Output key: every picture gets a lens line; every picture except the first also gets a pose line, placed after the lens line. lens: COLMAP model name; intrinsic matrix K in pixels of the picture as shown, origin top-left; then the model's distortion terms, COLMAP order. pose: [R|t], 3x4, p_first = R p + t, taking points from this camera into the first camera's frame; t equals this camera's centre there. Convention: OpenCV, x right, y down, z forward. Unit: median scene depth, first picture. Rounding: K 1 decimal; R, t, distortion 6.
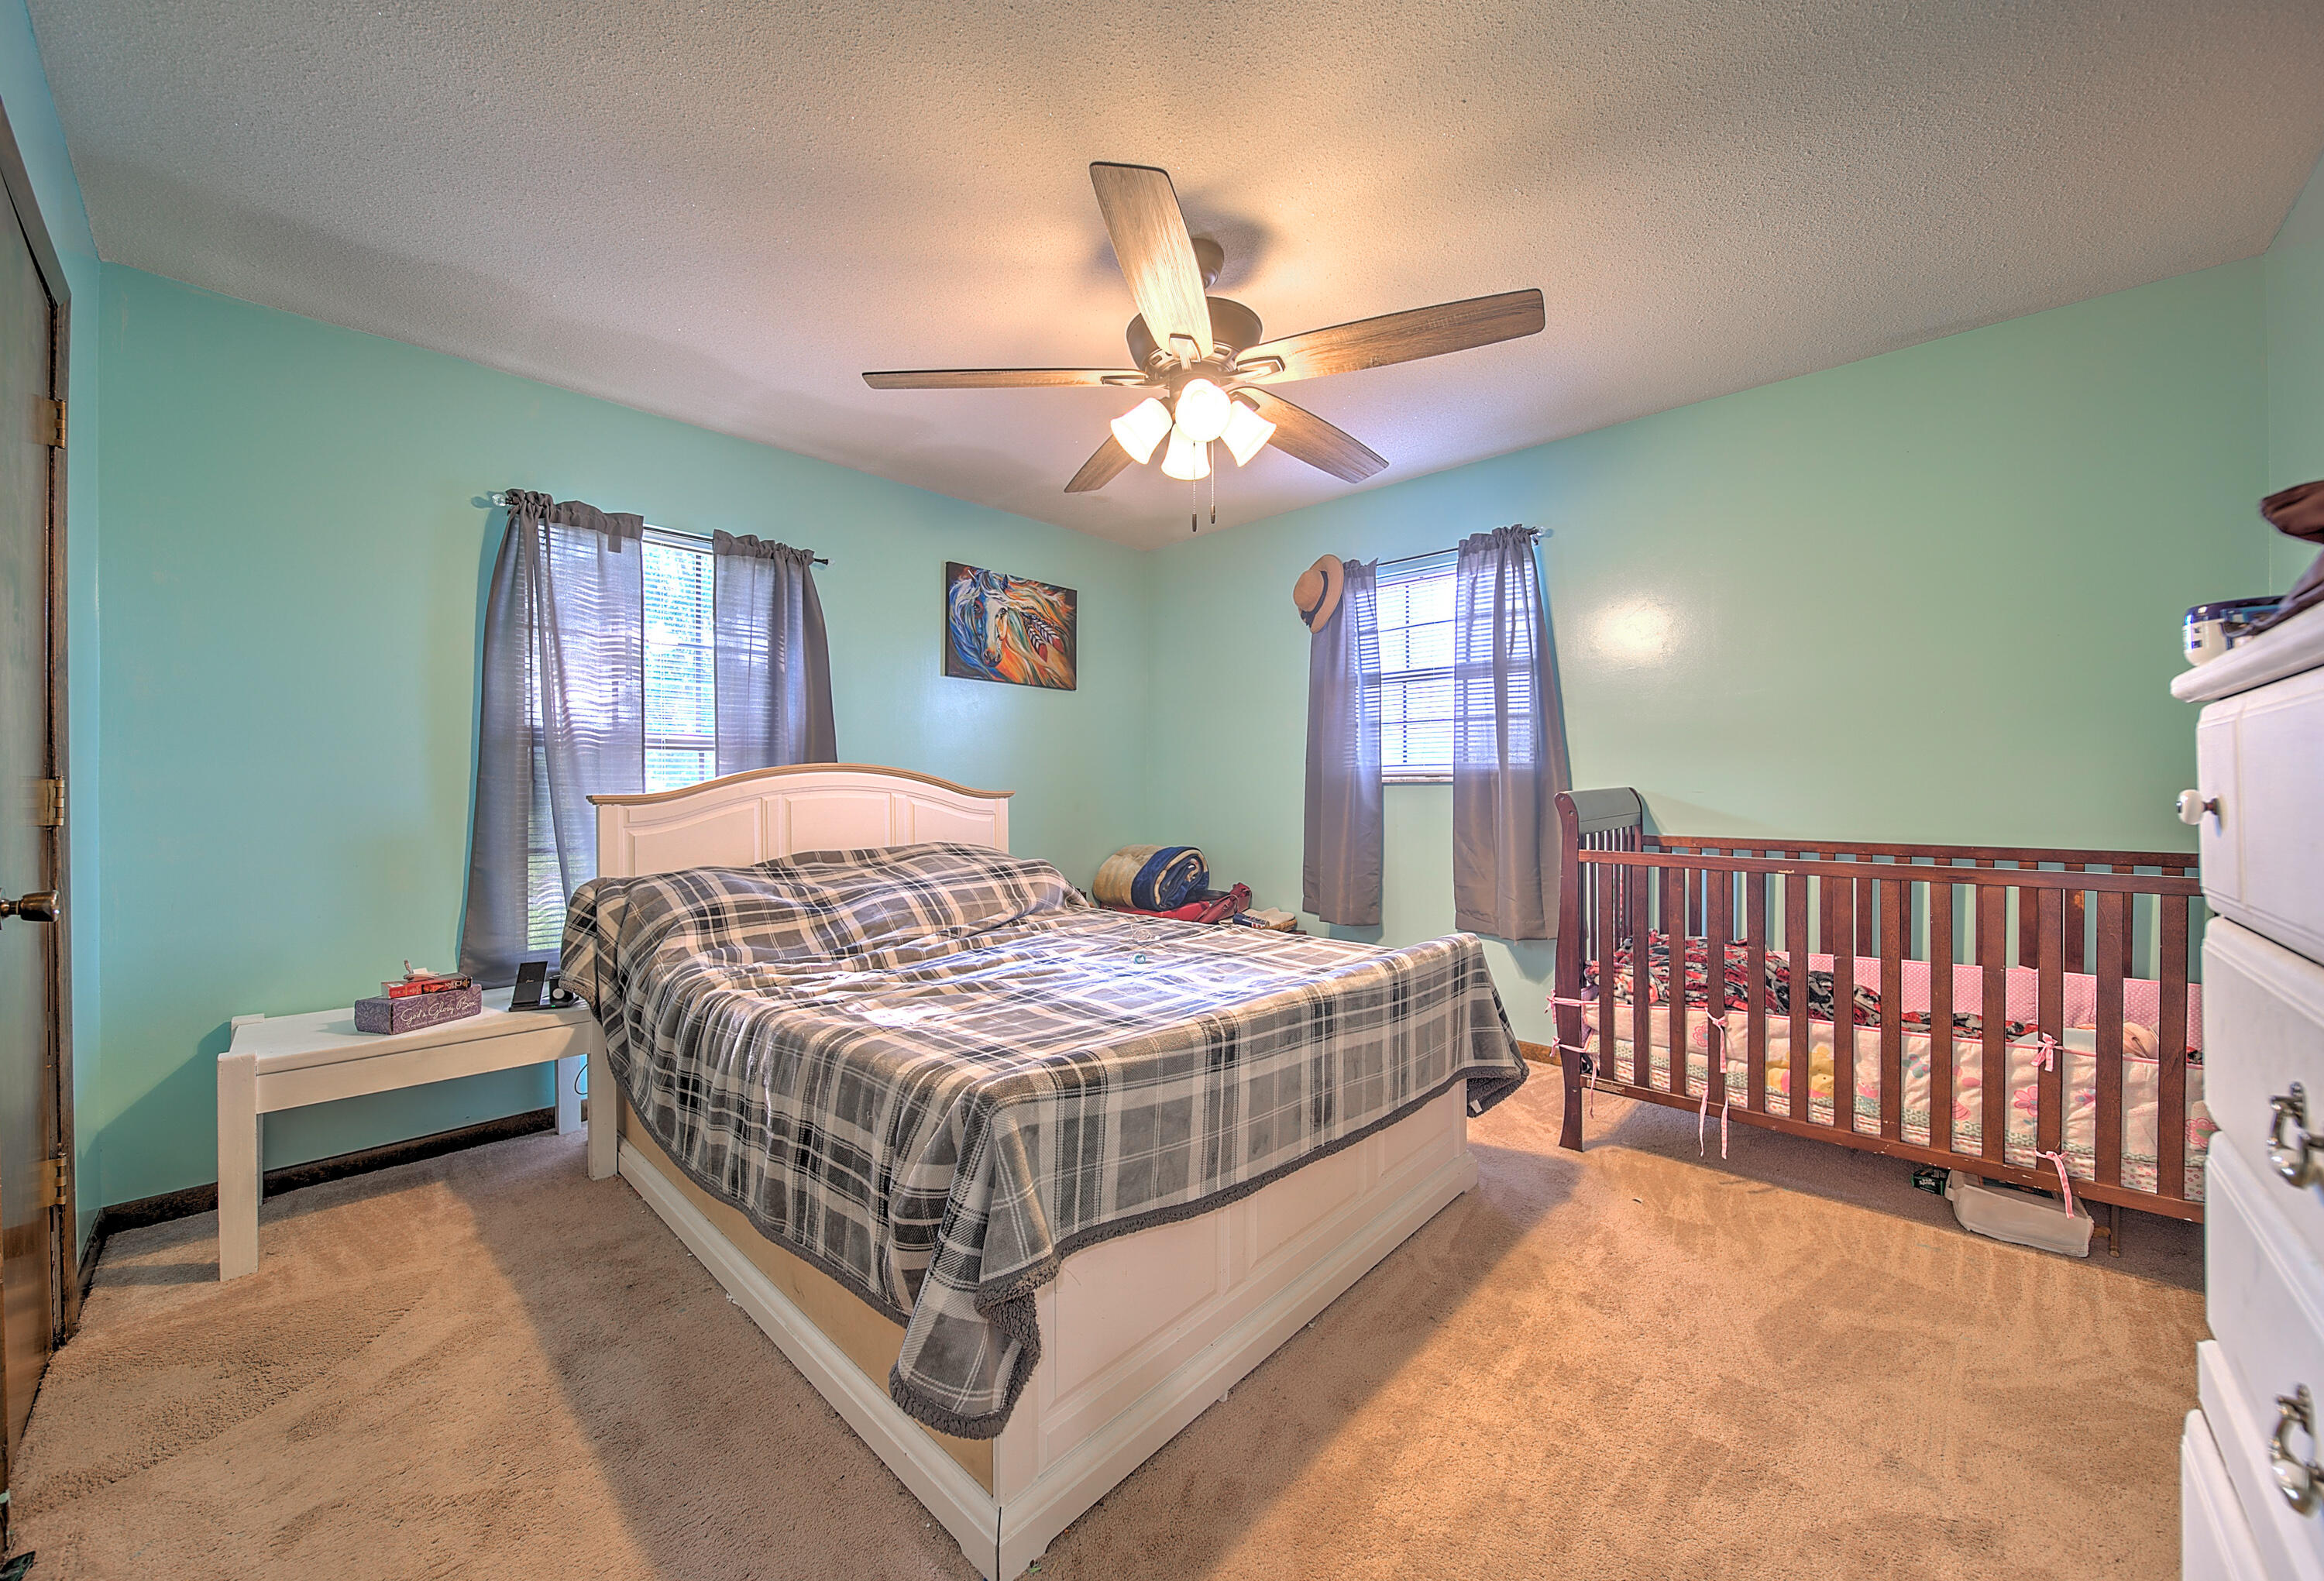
lens RADIAL K [[815.6, 0, 1132.6], [0, 815.6, 784.8], [0, 0, 1]] dist [-0.001720, -0.000046]
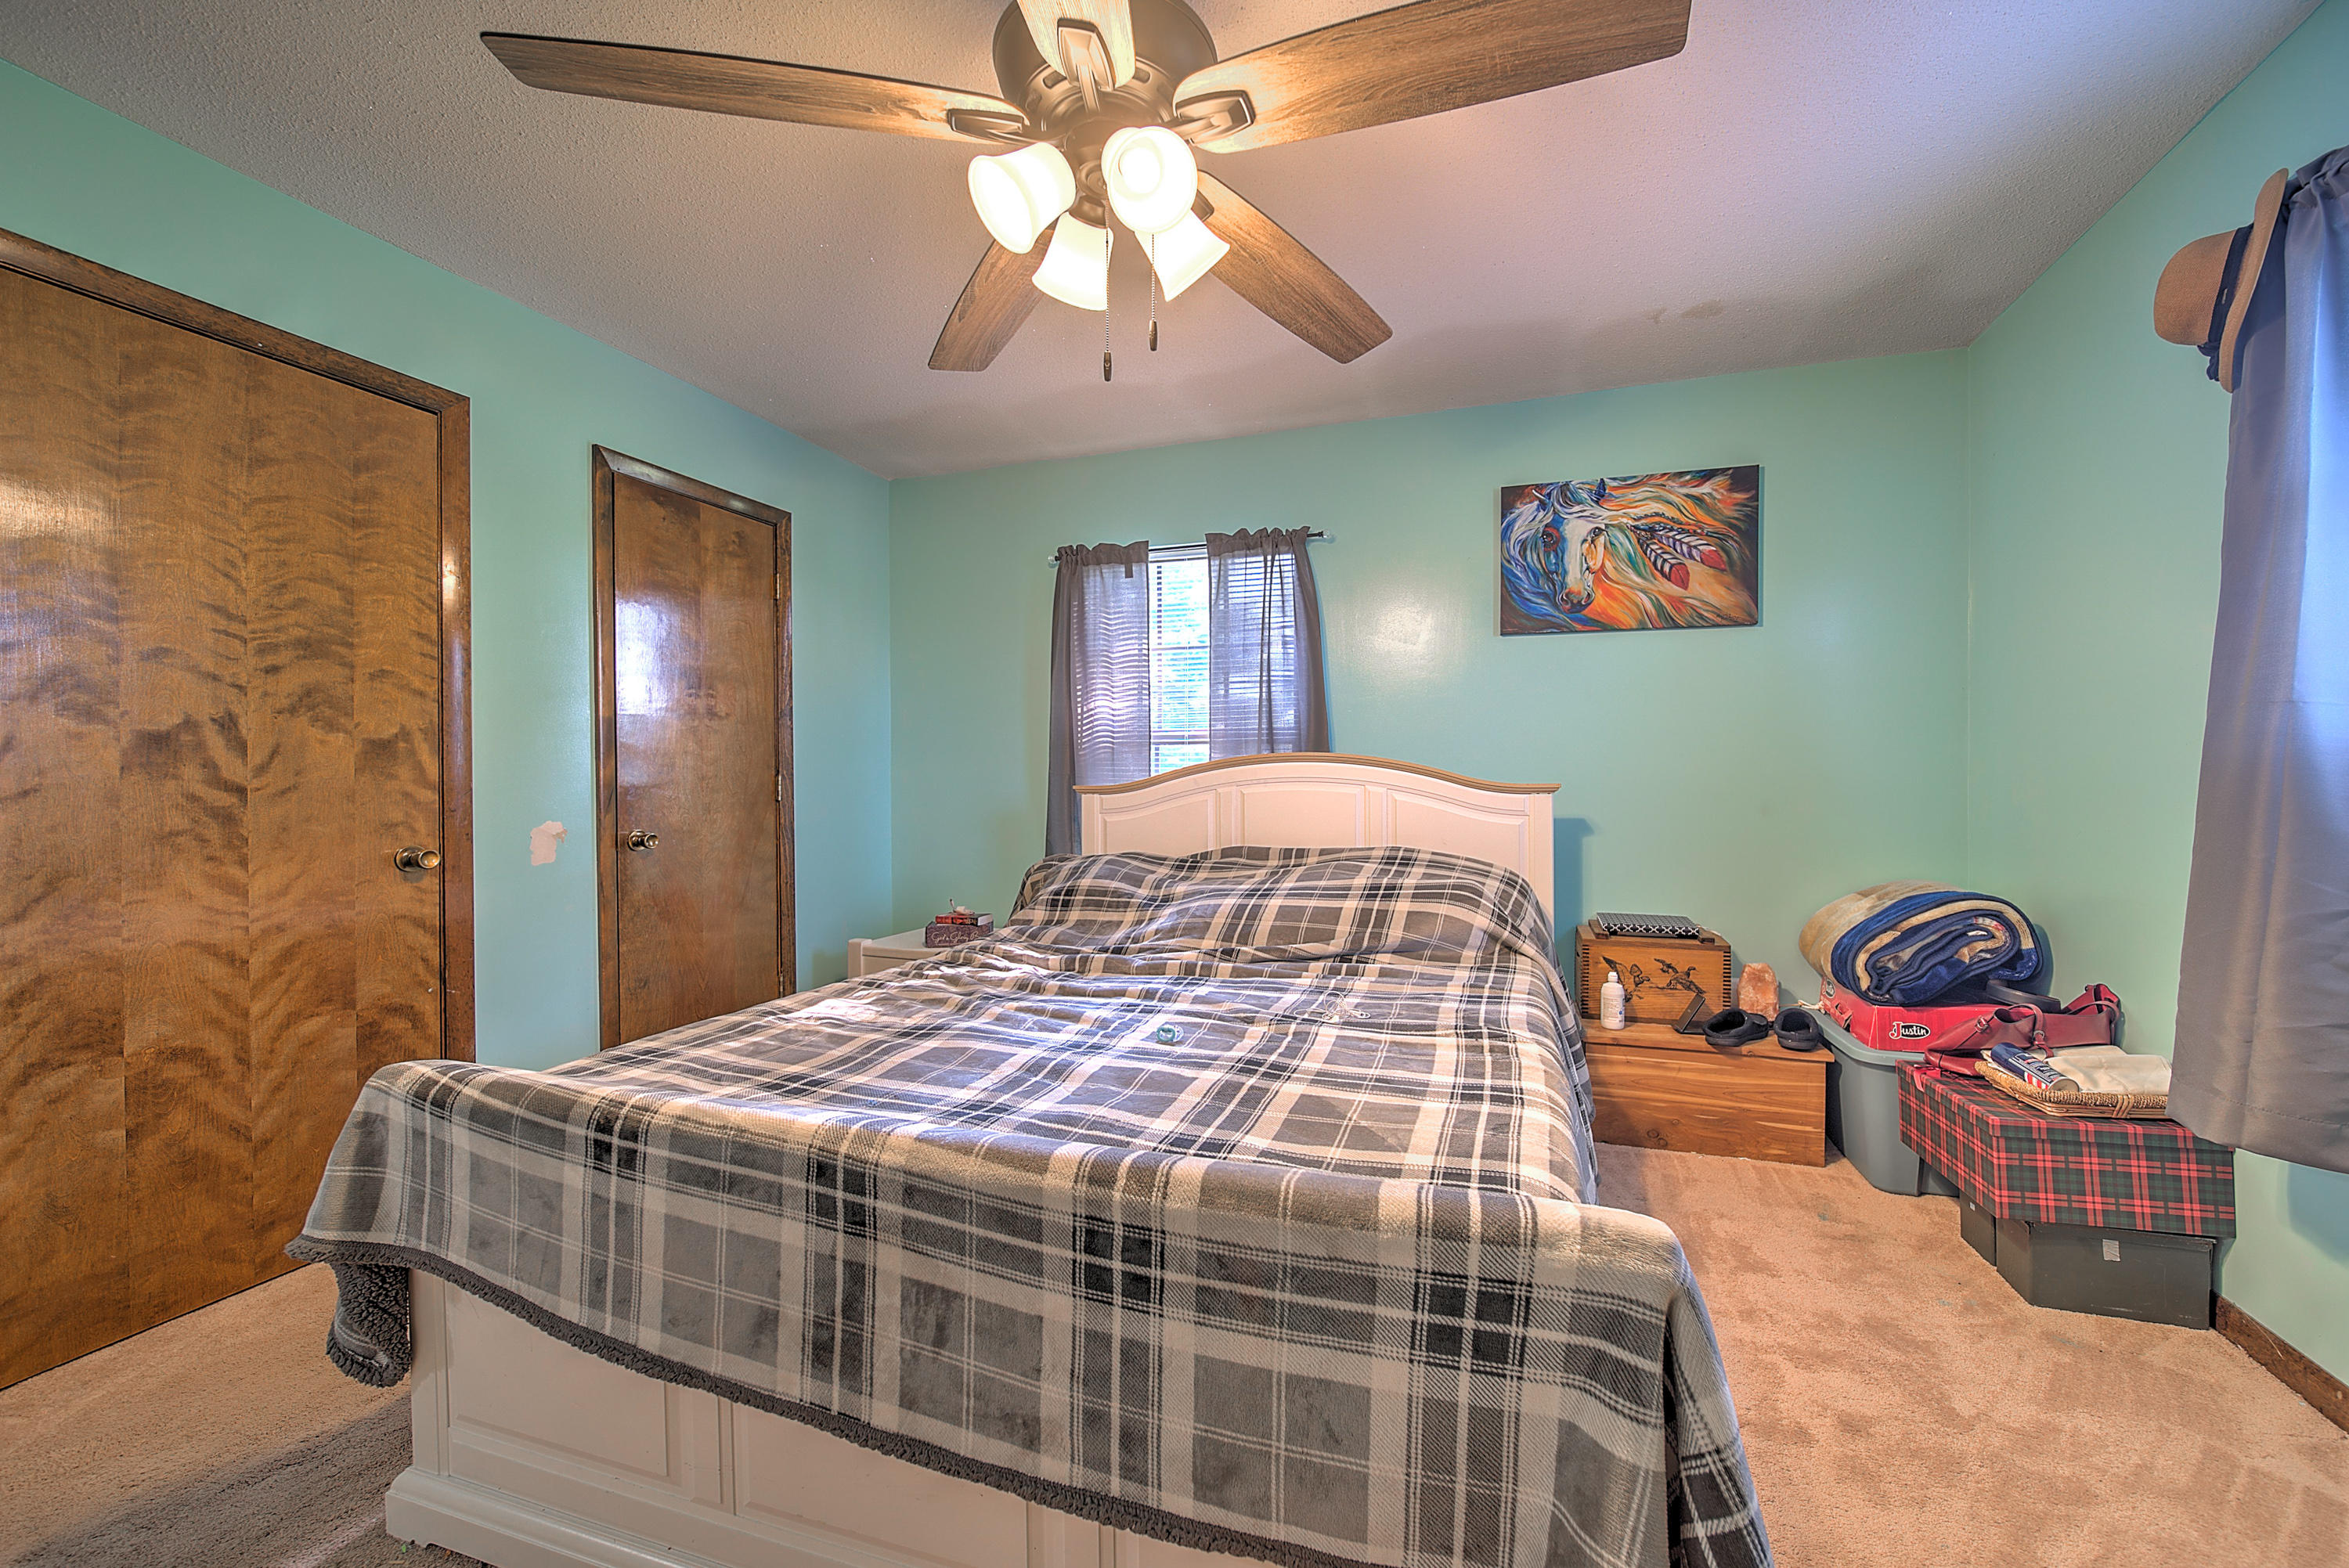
lens RADIAL K [[827.6, 0, 1174.5], [0, 827.6, 784.0], [0, 0, 1]] dist [-0.008909, 0.000205]
pose [[0.482451, 0.006797, -0.875897, 0.385846], [0.004222, 0.999940, 0.010085, -0.001247], [0.875913, -0.008563, 0.482393, 0.424095]]
